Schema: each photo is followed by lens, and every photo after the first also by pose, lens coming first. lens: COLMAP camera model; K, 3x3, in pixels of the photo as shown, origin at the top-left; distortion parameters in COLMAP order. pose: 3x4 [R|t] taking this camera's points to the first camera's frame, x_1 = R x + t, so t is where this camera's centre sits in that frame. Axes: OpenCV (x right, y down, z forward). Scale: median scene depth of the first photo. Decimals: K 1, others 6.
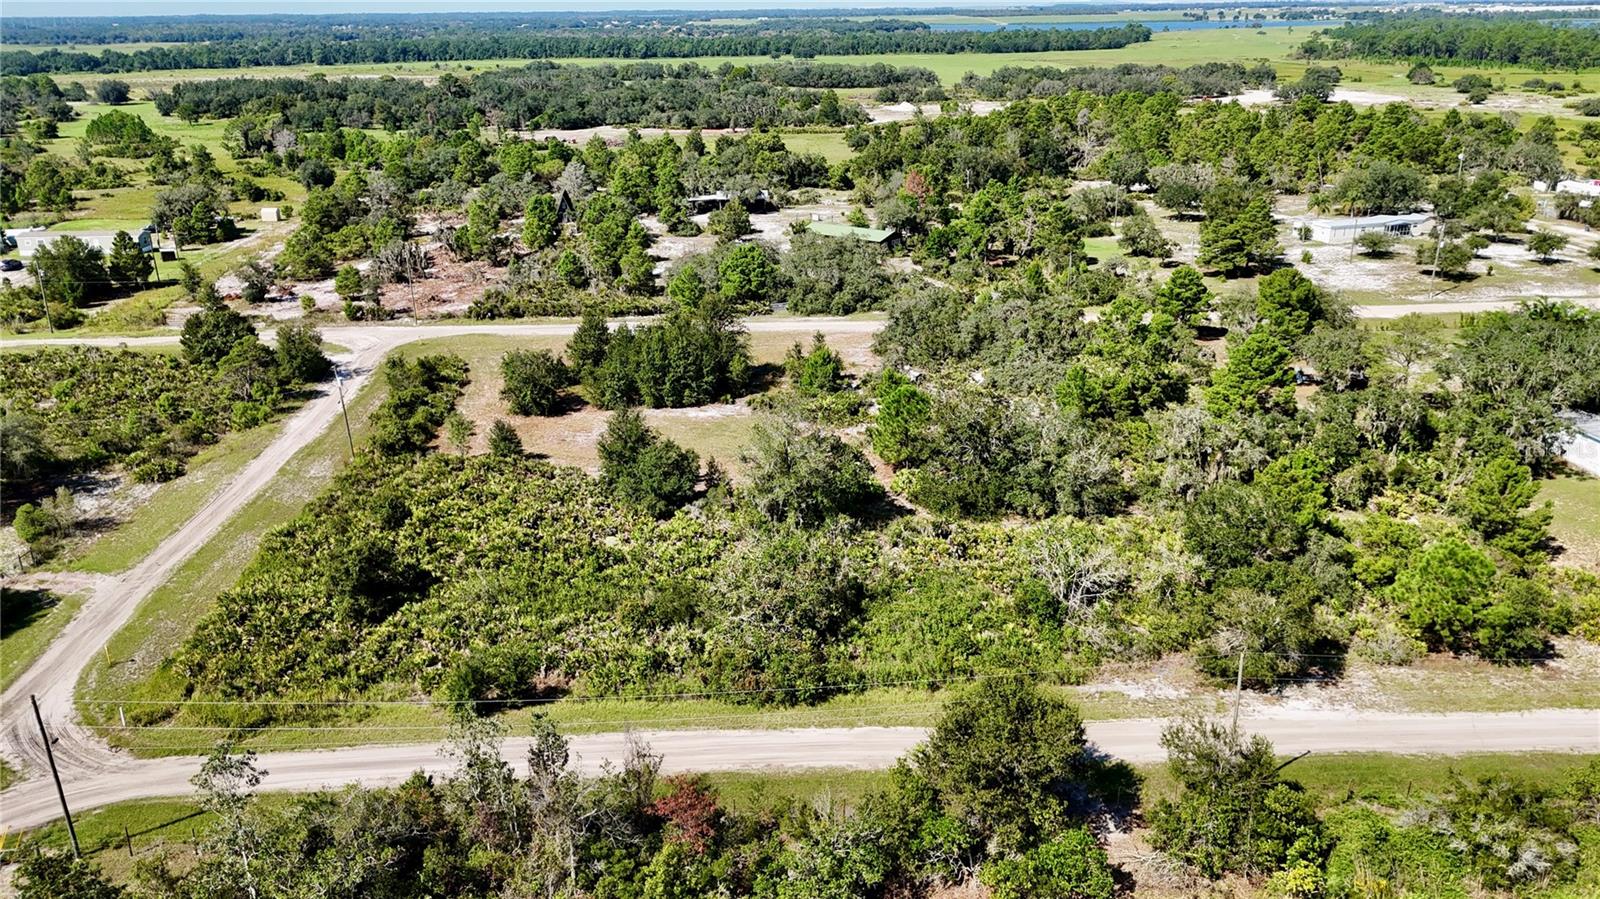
lens RADIAL K [[1177.9, 0, 799.0], [0, 1177.9, 446.8], [0, 0, 1]] dist [0.058488, -0.060897]
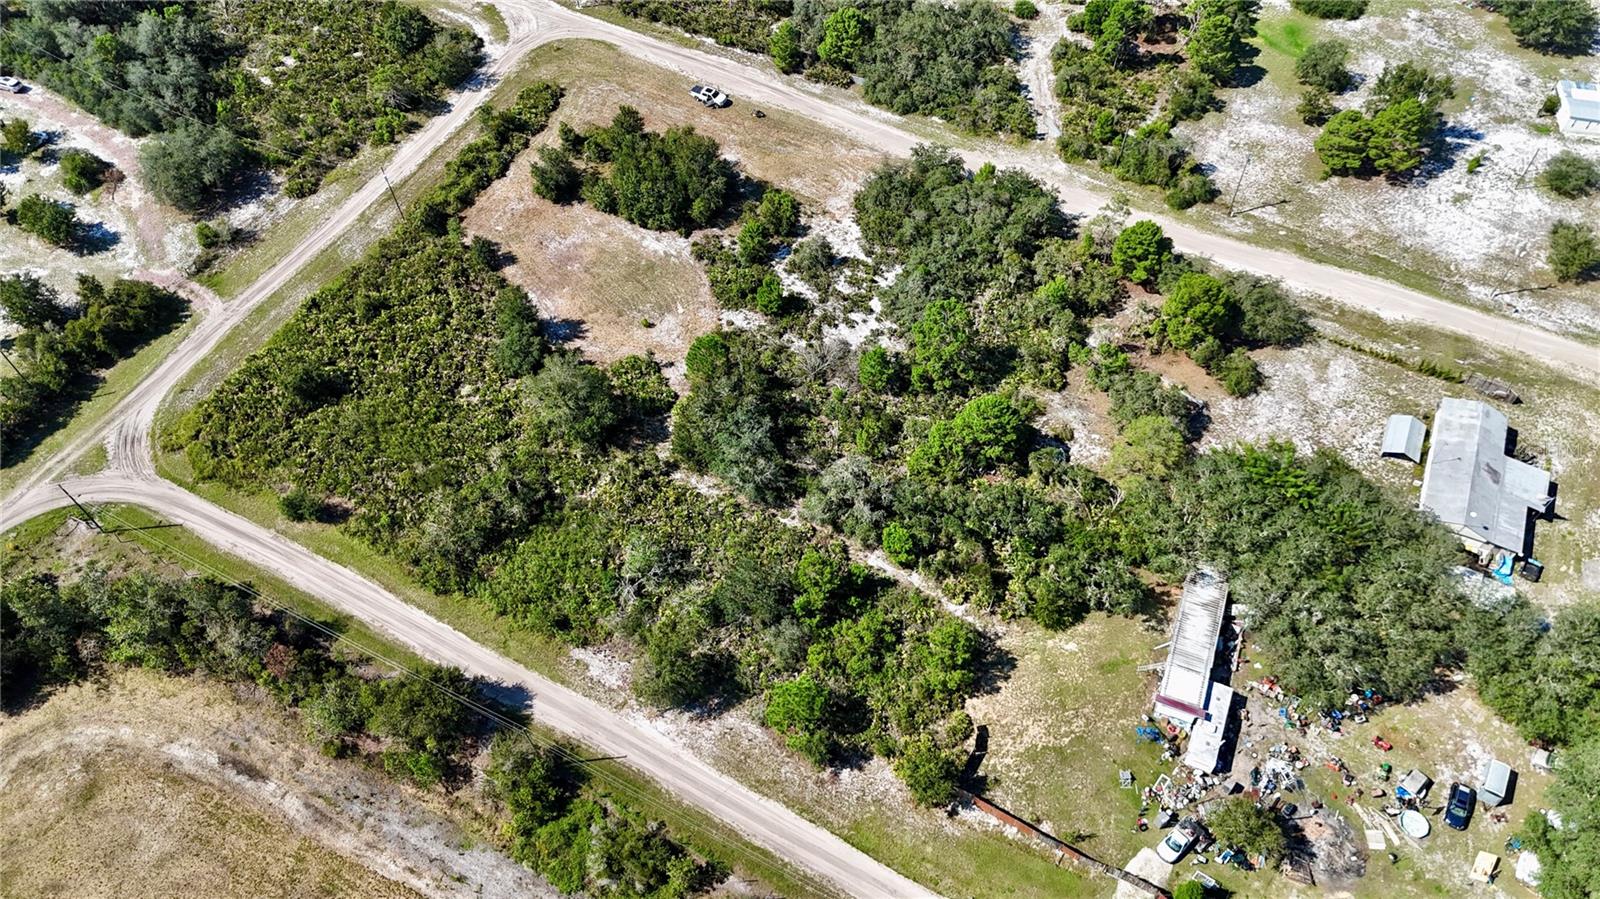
lens RADIAL K [[1177.9, 0, 799.0], [0, 1177.9, 446.8], [0, 0, 1]] dist [0.058488, -0.060897]
pose [[0.859804, 0.411556, -0.302258, 0.628007], [-0.178831, 0.797146, 0.576695, -0.732698], [0.478286, -0.441791, 0.758988, 0.008160]]
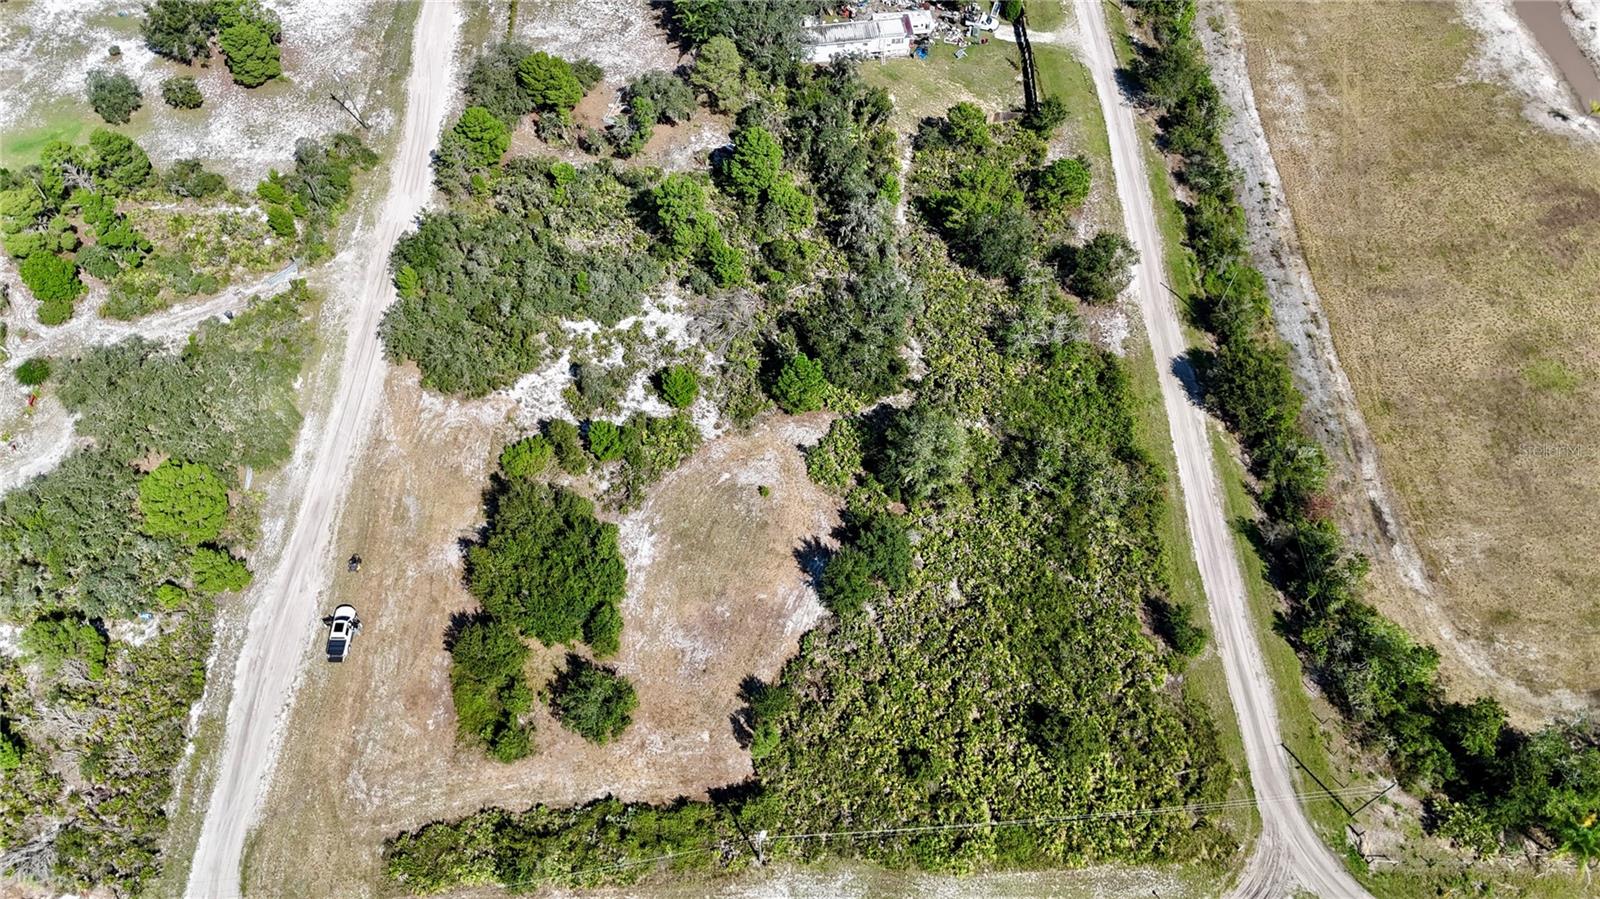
lens RADIAL K [[1183.9, 0, 802.3], [0, 1183.9, 448.7], [0, 0, 1]] dist [0.054779, -0.064972]
pose [[0.021962, -0.825822, 0.563503, -0.684966], [0.350010, 0.534319, 0.769413, -0.959024], [-0.936489, 0.180334, 0.300780, 0.651515]]
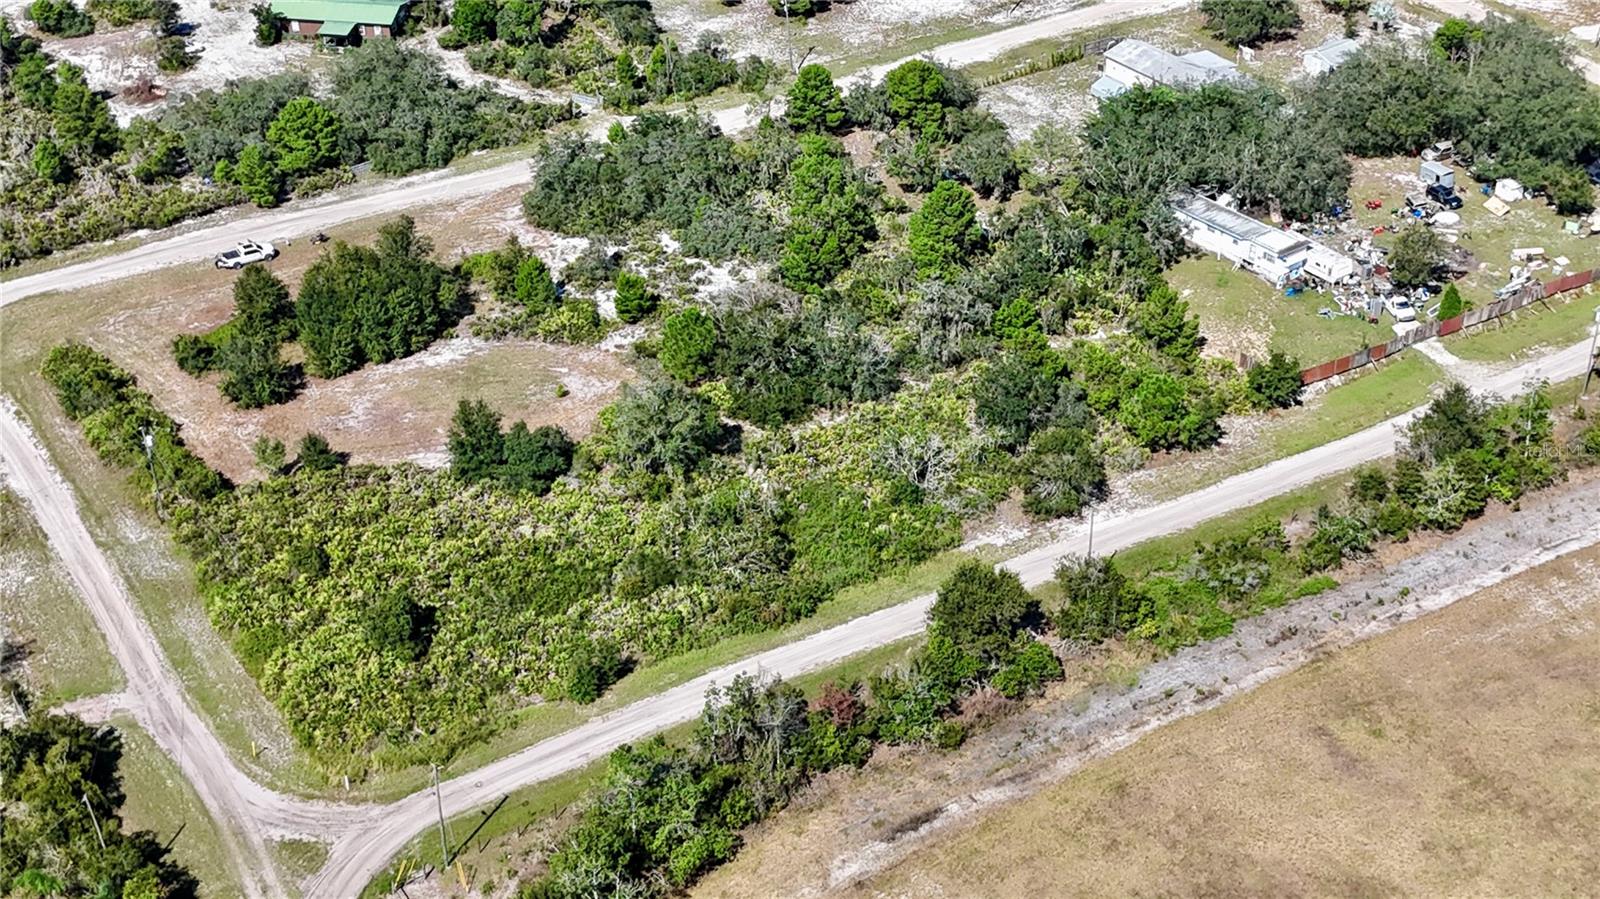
lens RADIAL K [[2200.5, 0, 788.9], [0, 2200.5, 462.0], [0, 0, 1]] dist [0.190700, -0.646707]
pose [[0.875523, -0.264372, 0.404433, -0.687054], [0.170982, 0.952391, 0.252420, -0.416177], [-0.451911, -0.151849, 0.879044, -0.841849]]
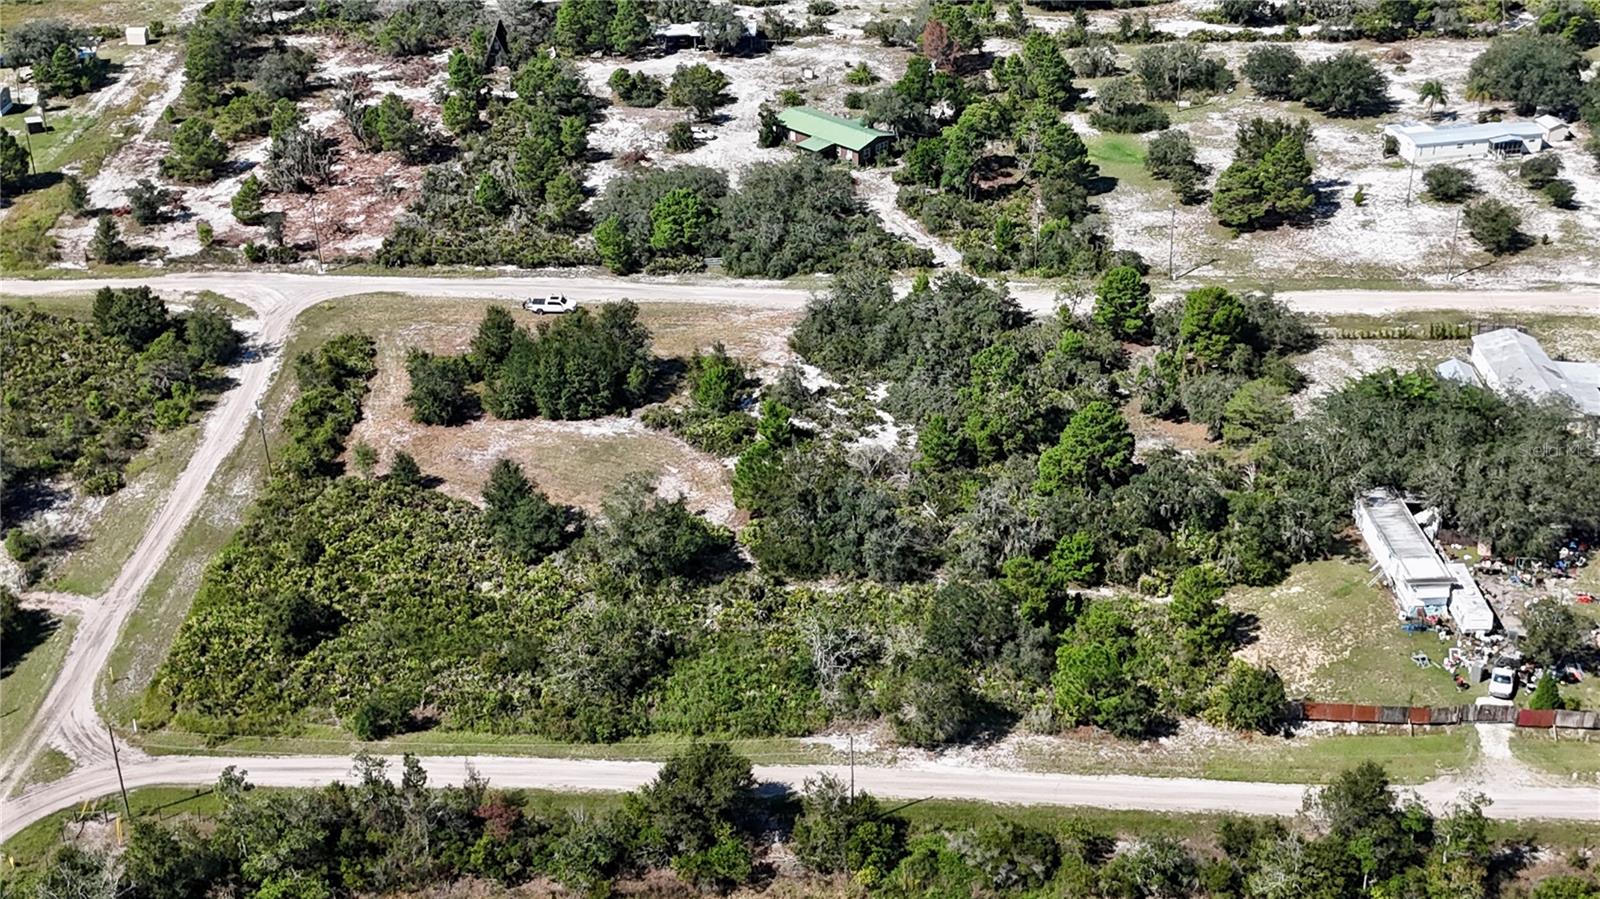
lens RADIAL K [[2114.3, 0, 794.4], [0, 2114.3, 449.1], [0, 0, 1]] dist [0.187119, -0.604587]
pose [[0.995631, 0.046625, -0.080896, 0.288457], [-0.033906, 0.987795, 0.152025, -0.356485], [0.086997, -0.148618, 0.985061, -0.975391]]
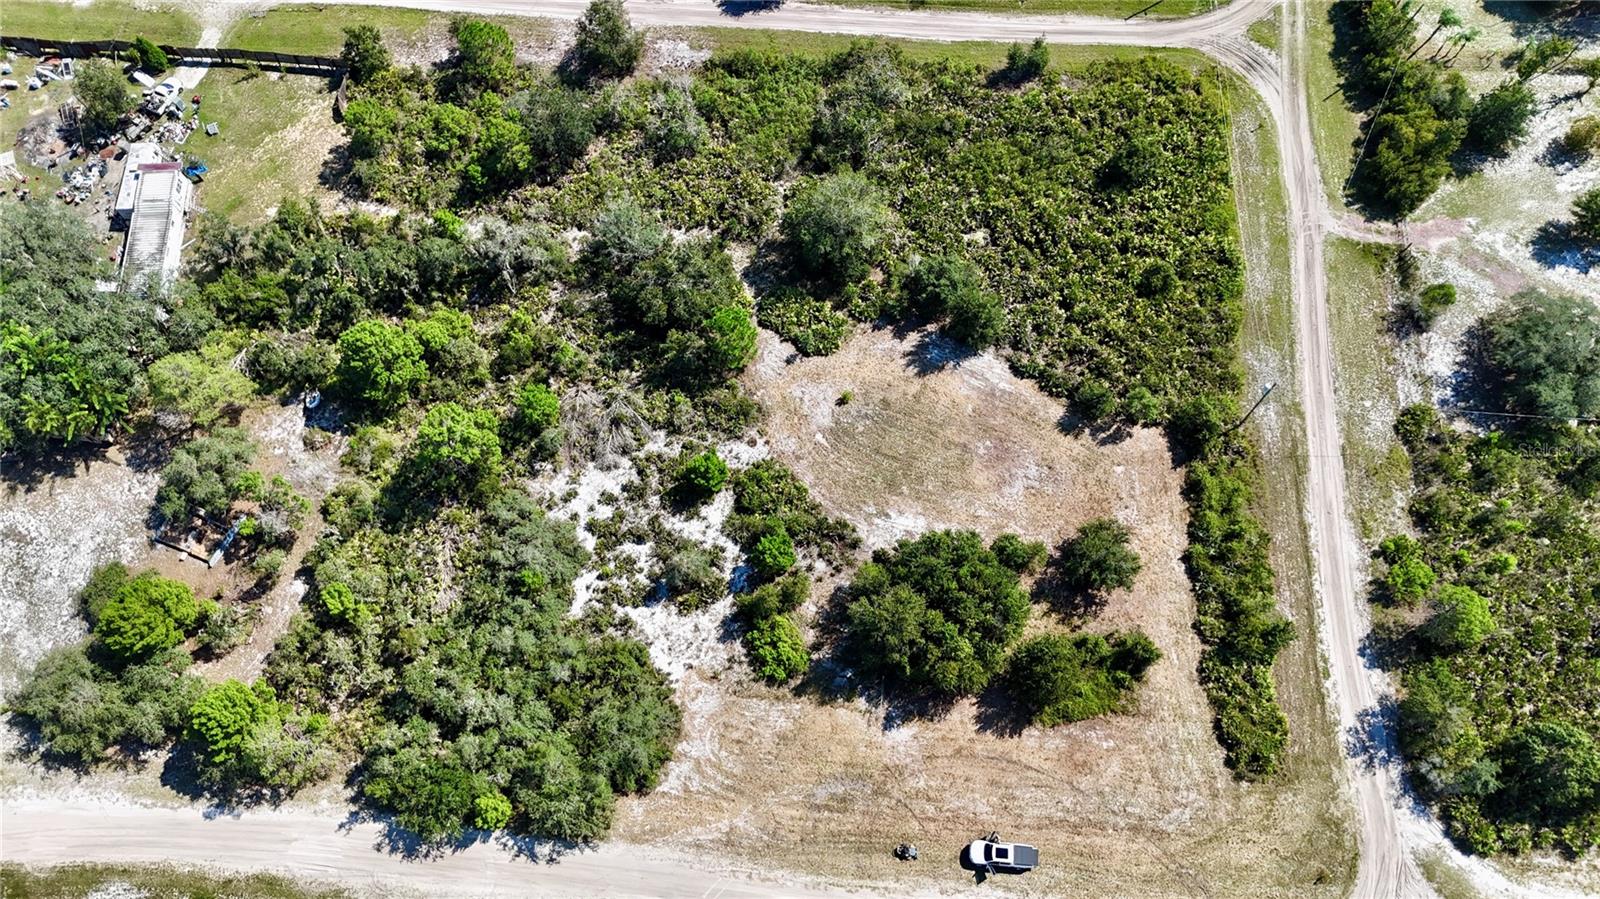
lens RADIAL K [[1177.9, 0, 799.0], [0, 1177.9, 446.8], [0, 0, 1]] dist [0.058488, -0.060897]
pose [[-0.992486, -0.095175, 0.076904, -0.071835], [0.074989, 0.023542, 0.996906, -1.136543], [-0.096691, 0.995182, -0.016228, 1.139650]]
